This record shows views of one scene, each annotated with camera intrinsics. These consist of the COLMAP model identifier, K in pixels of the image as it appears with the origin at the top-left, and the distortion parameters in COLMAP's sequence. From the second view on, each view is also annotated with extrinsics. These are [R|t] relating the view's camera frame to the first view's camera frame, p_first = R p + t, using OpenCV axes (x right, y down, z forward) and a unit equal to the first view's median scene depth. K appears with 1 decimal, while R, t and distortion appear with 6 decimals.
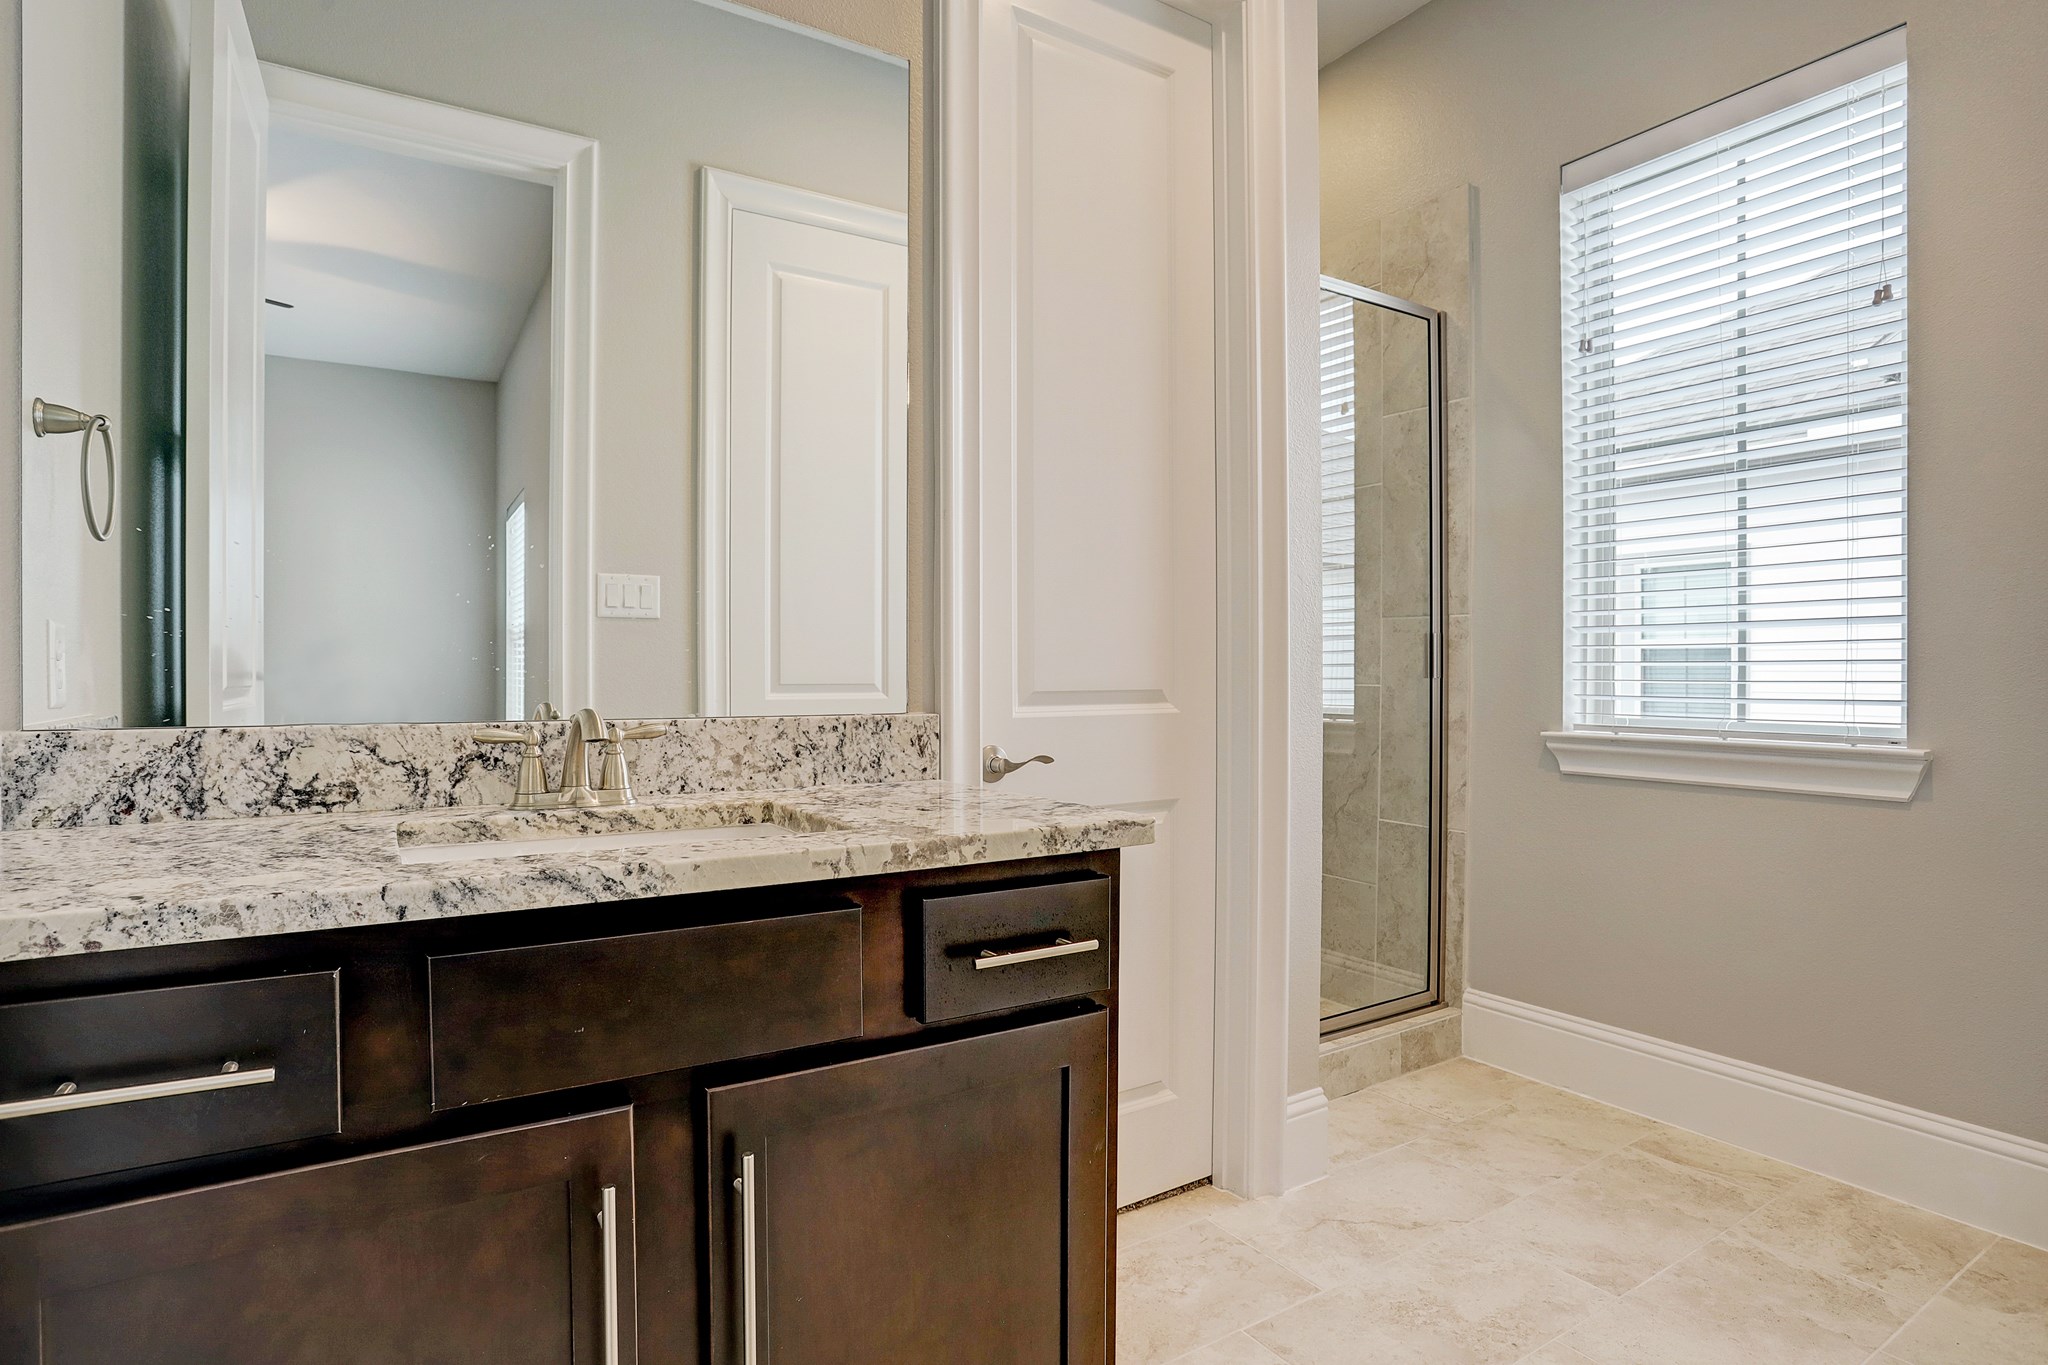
lens RADIAL K [[1055.7, 0, 1024.0], [0, 1055.7, 682.5], [0, 0, 1]] dist [-0.079708, 0.037227]
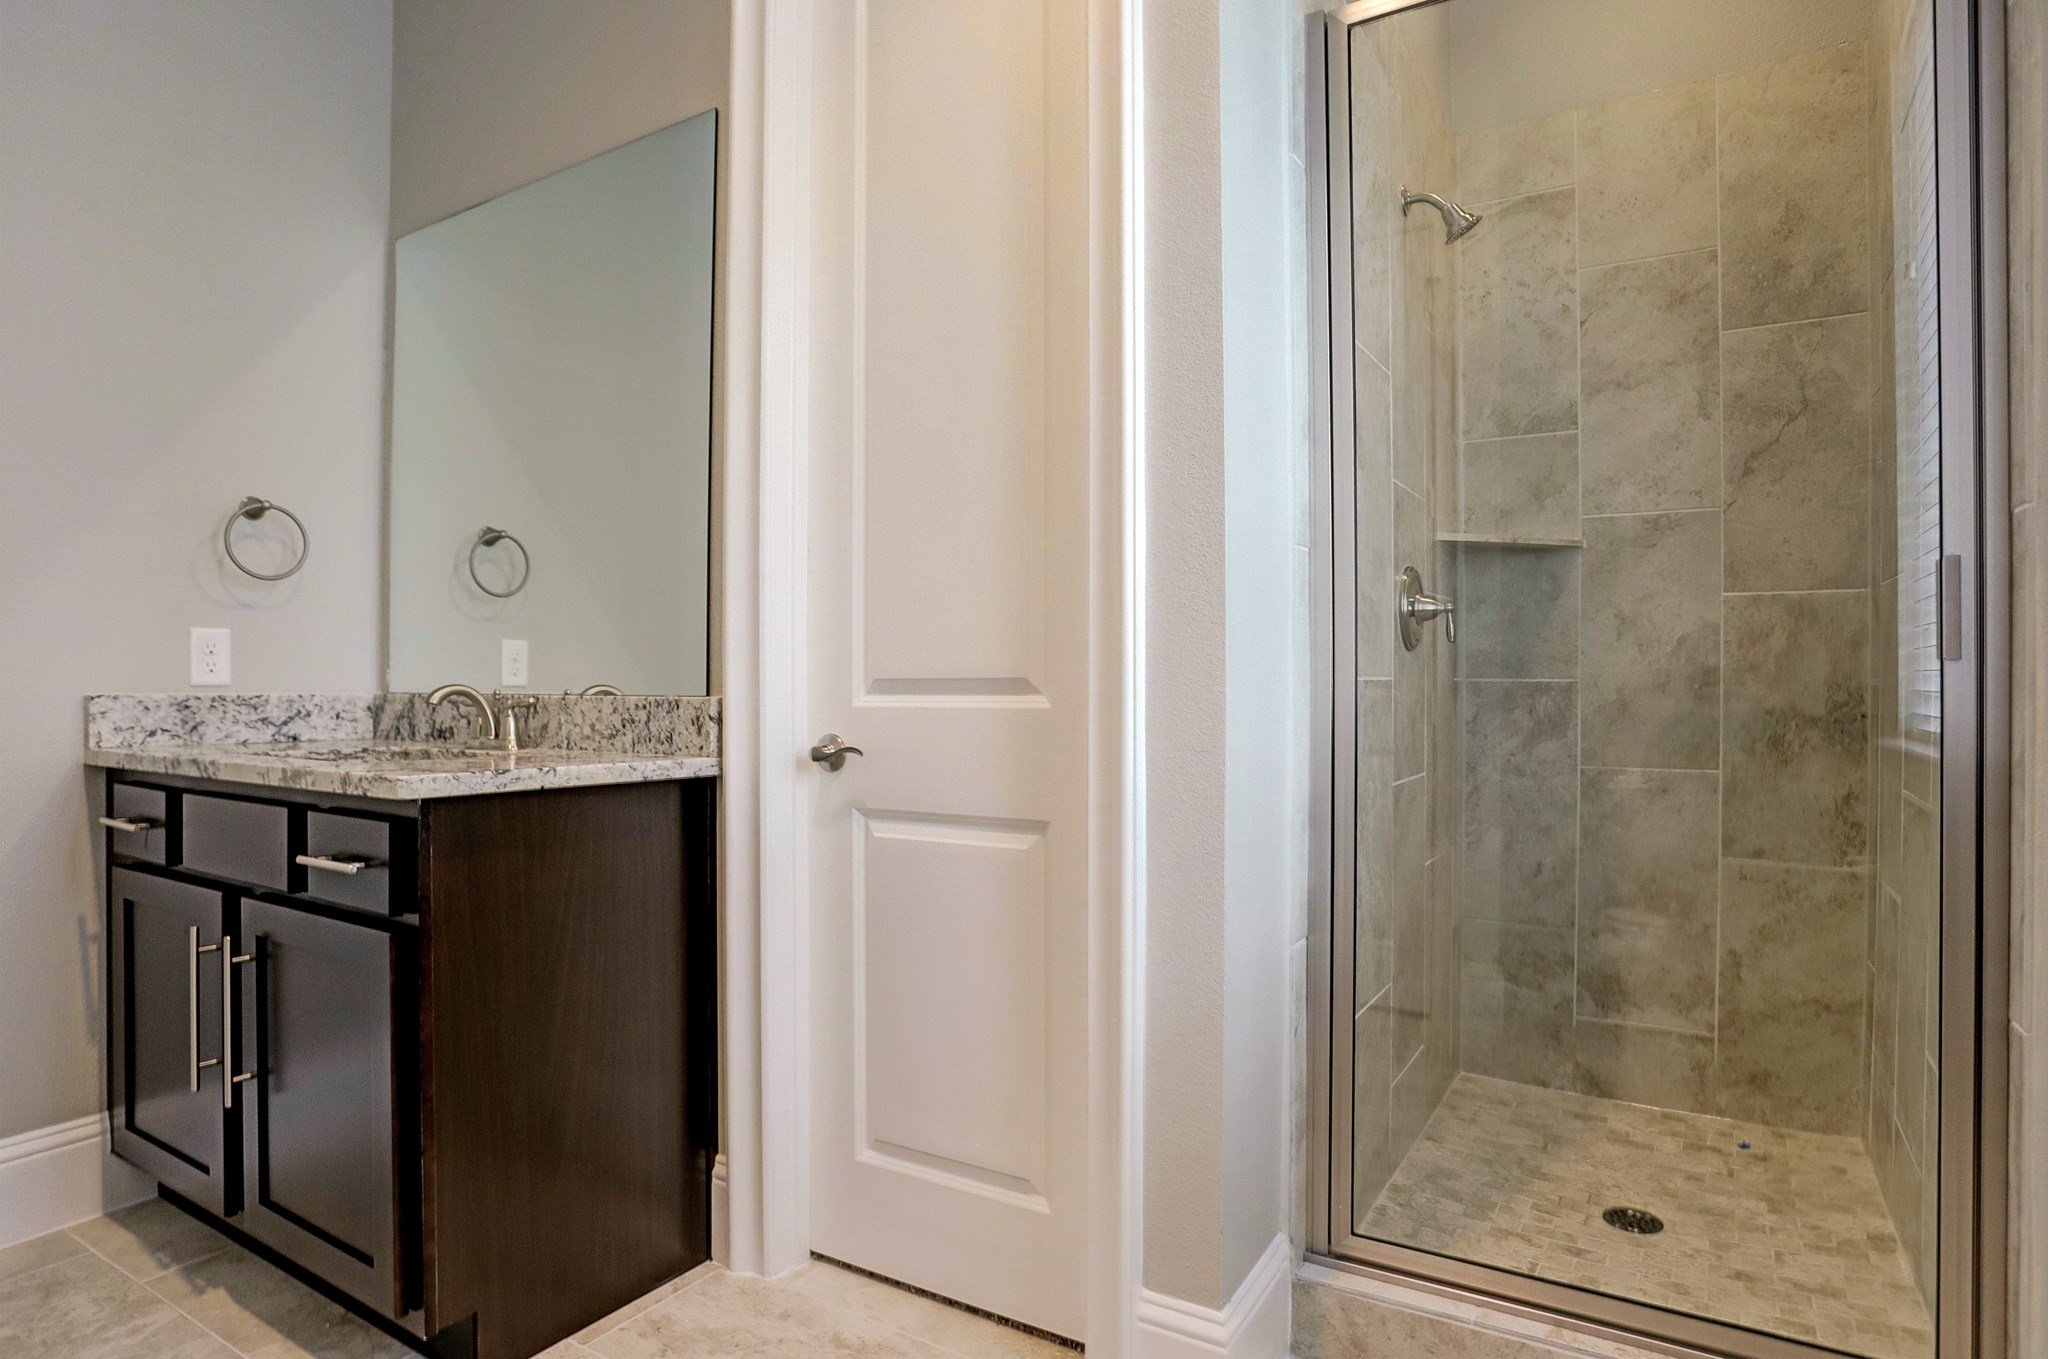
lens RADIAL K [[1055.7, 0, 1024.0], [0, 1055.7, 679.5], [0, 0, 1]] dist [-0.079708, 0.037227]
pose [[0.457710, -0.008556, -0.889061, 1.084961], [-0.010402, 0.999834, -0.014977, 0.025581], [0.889041, 0.016103, 0.457544, 0.833568]]
